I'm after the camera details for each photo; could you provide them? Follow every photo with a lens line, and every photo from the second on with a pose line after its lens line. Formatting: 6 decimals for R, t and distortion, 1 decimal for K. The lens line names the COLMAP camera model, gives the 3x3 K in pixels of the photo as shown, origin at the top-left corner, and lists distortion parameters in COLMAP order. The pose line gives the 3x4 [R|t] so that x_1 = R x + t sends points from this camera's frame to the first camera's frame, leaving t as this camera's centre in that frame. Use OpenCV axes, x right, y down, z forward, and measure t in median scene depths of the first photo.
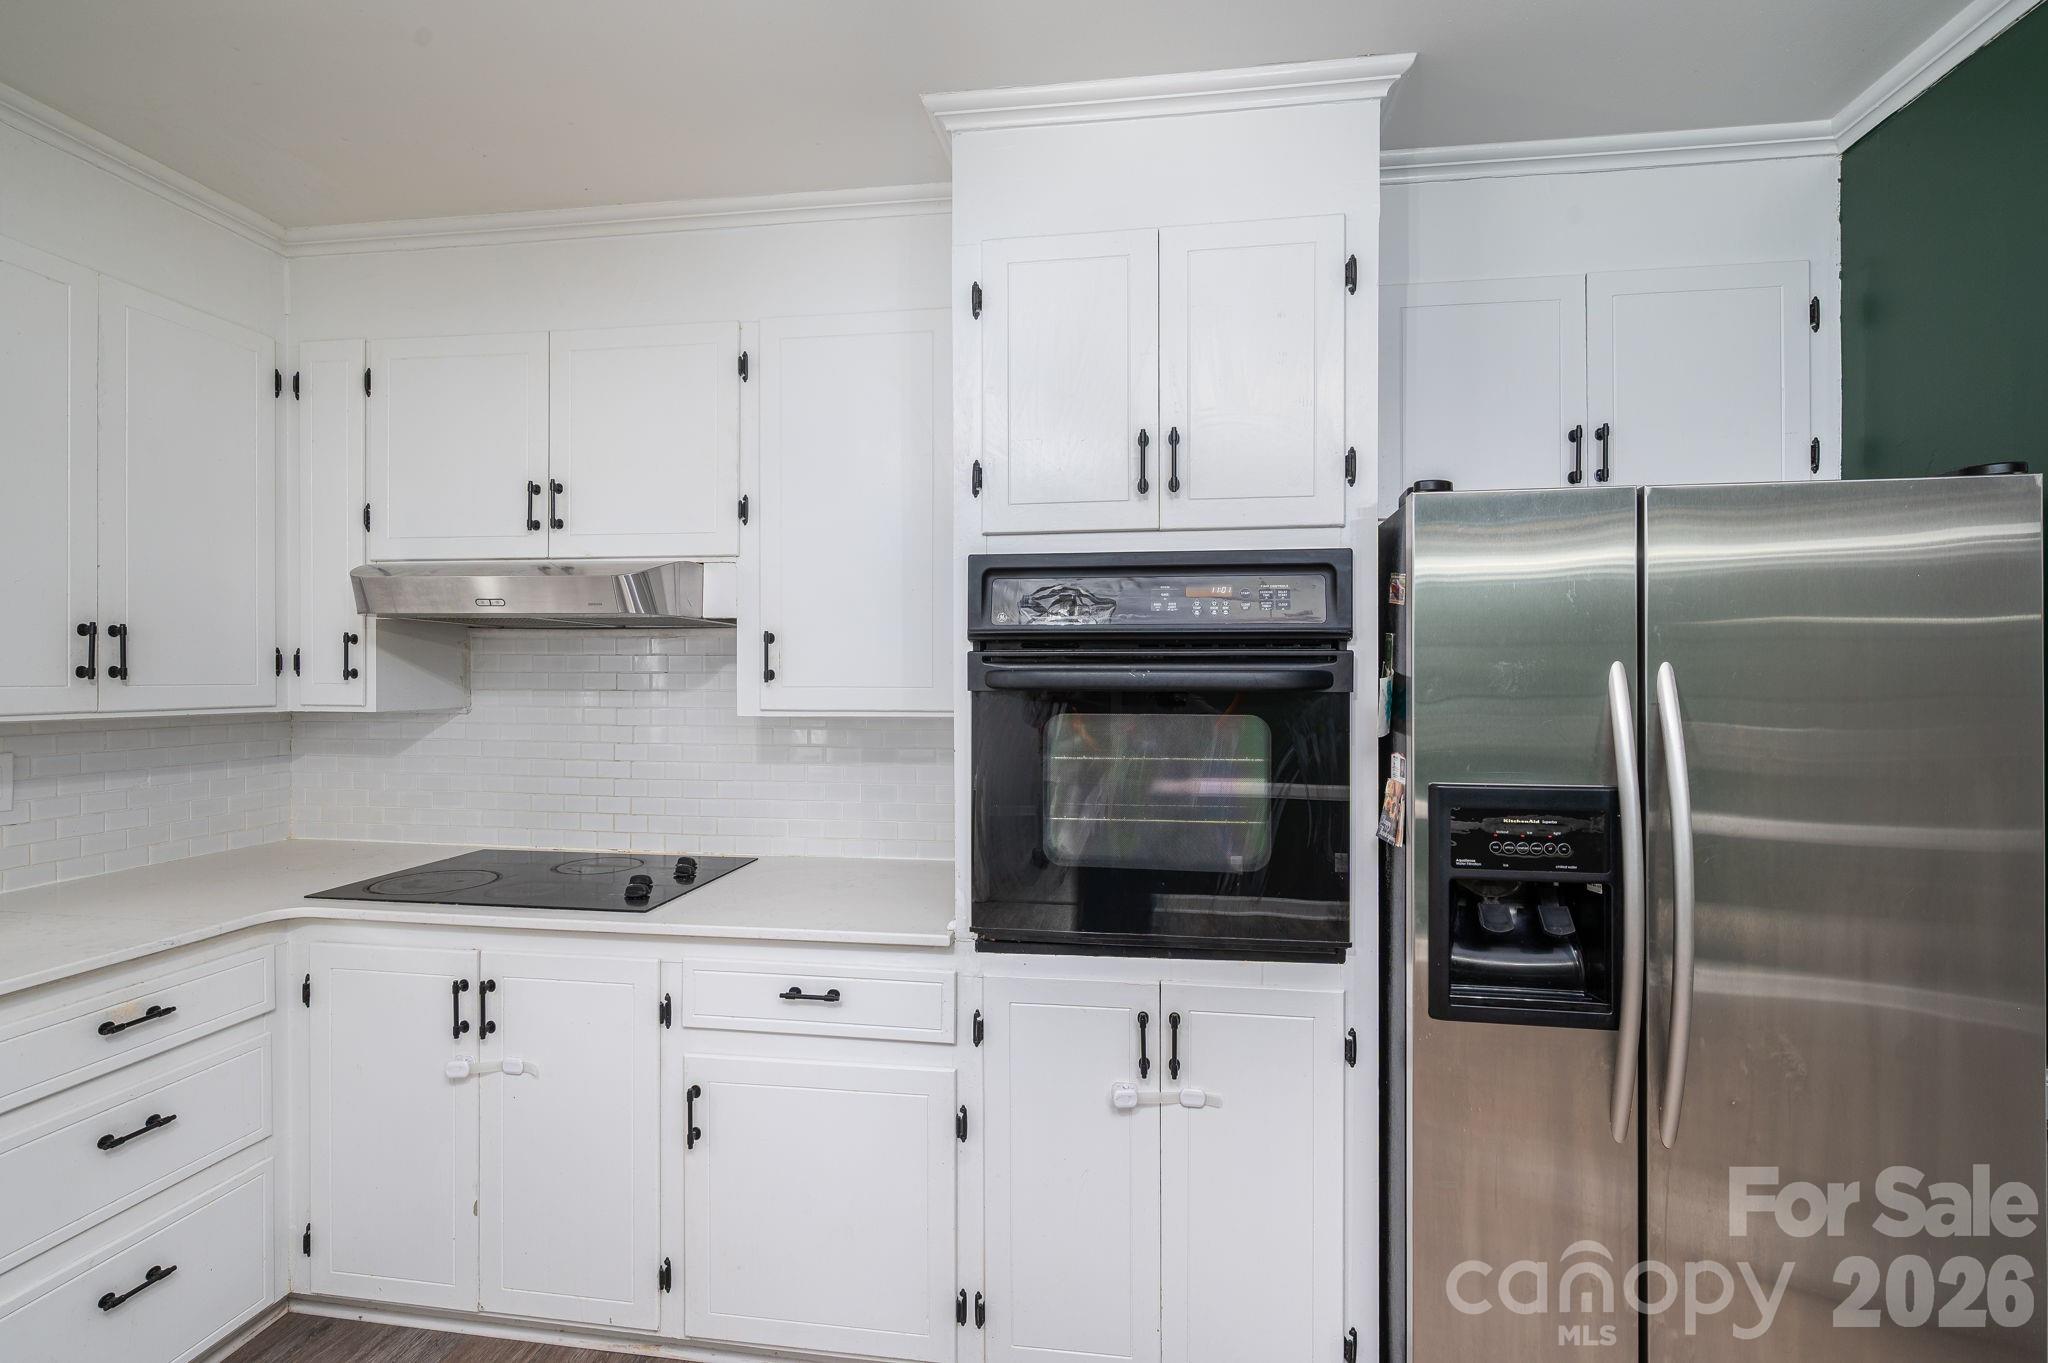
lens RADIAL K [[956.7, 0, 1028.4], [0, 956.7, 685.0], [0, 0, 1]] dist [-0.000921, -0.000063]
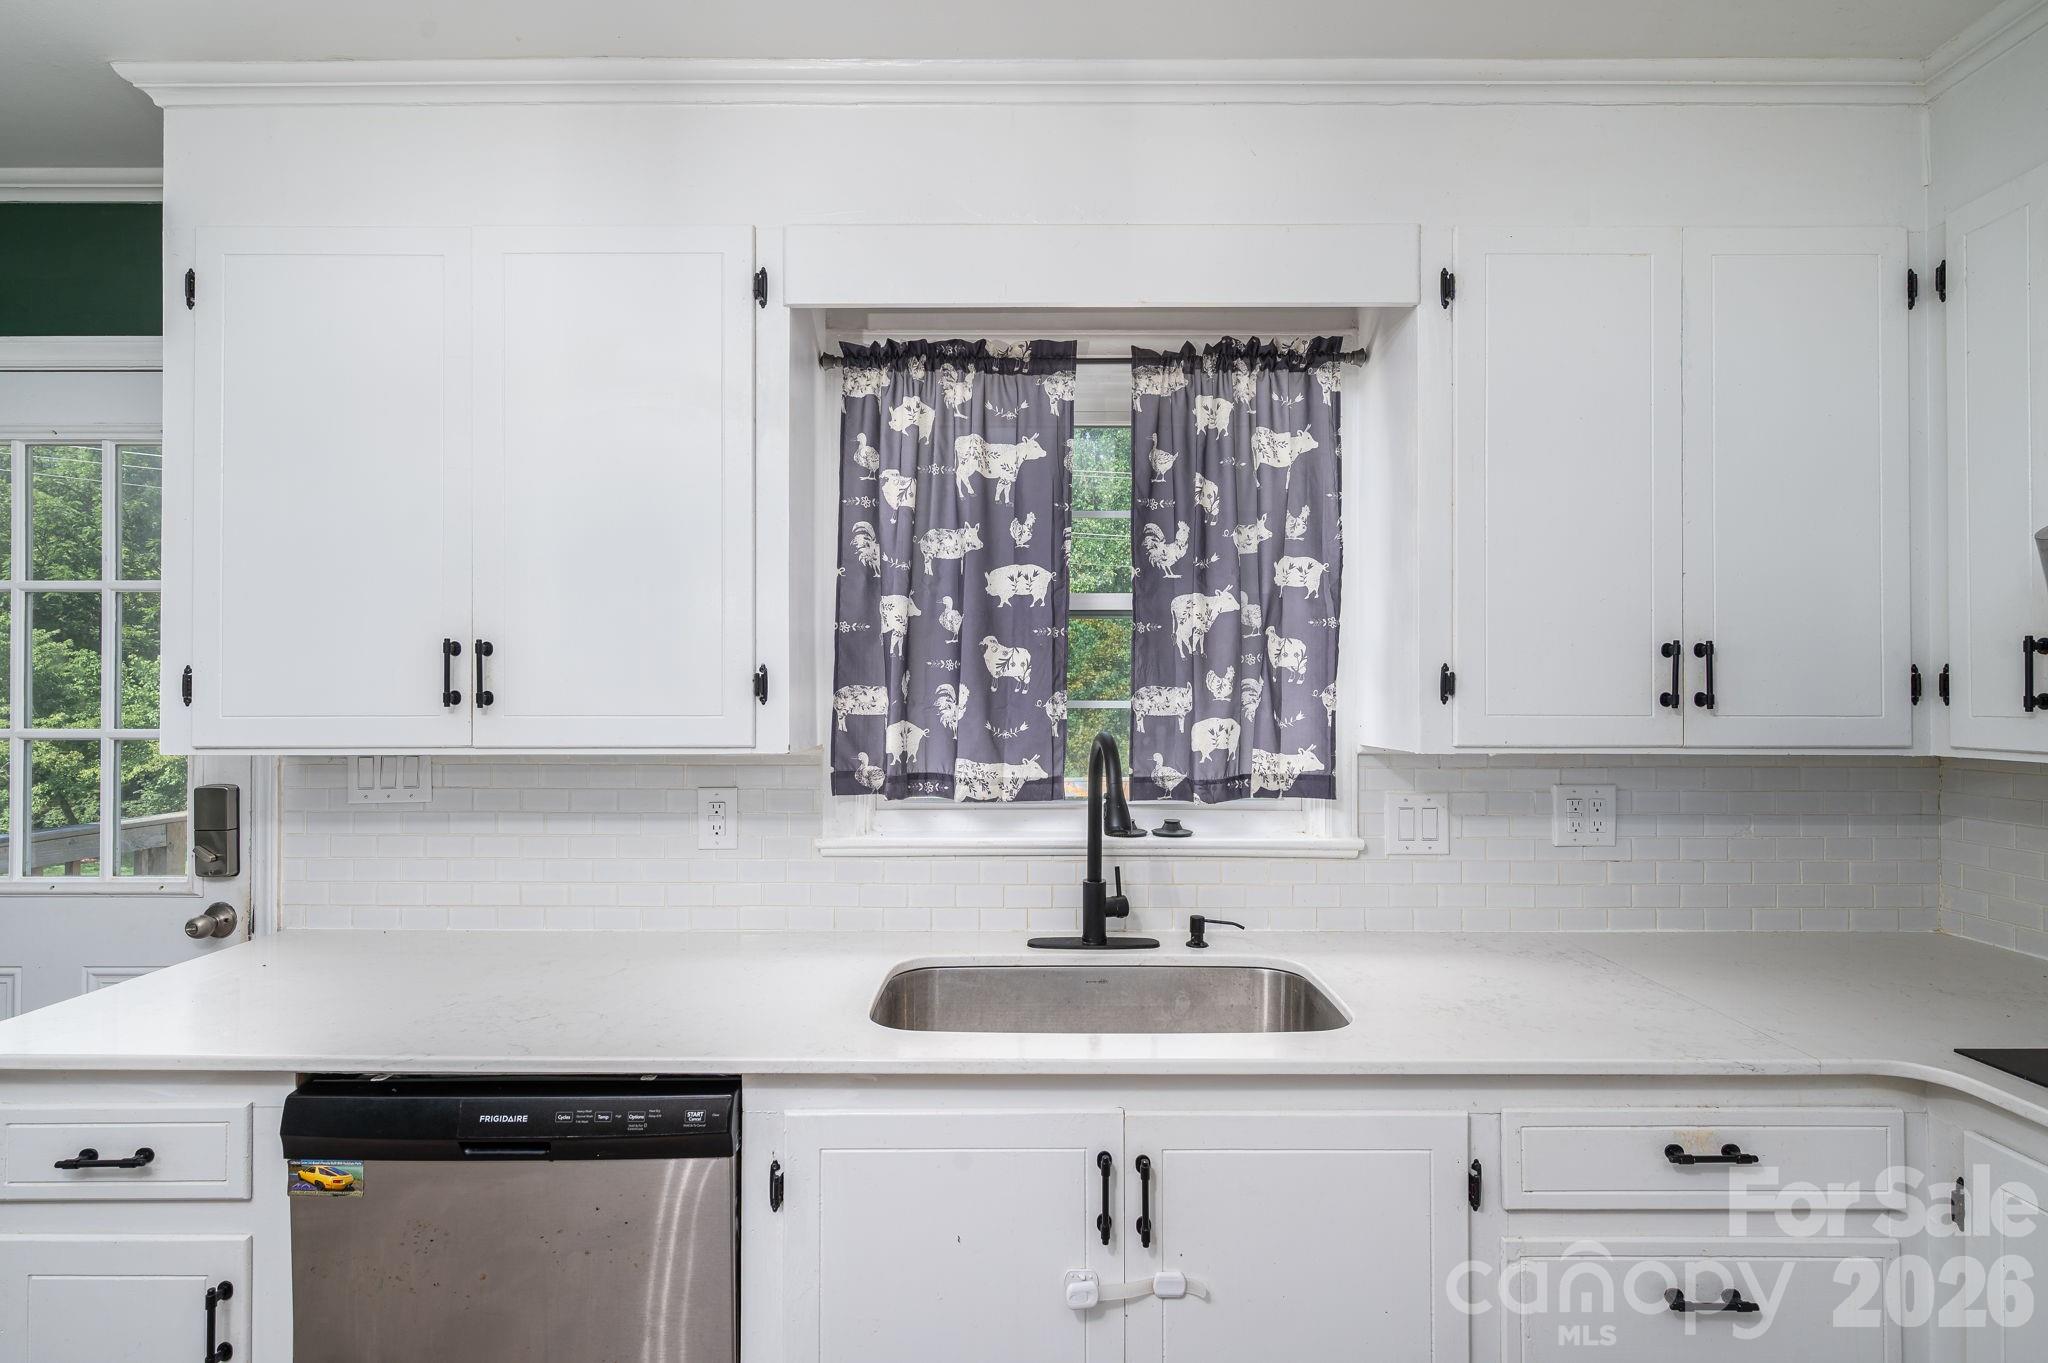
lens RADIAL K [[956.7, 0, 1028.4], [0, 956.7, 685.0], [0, 0, 1]] dist [-0.000921, -0.000063]
pose [[0.143095, -0.016694, -0.989568, -0.217873], [-0.011741, 0.999759, -0.018563, -0.003948], [0.989639, 0.014275, 0.142865, 0.303052]]
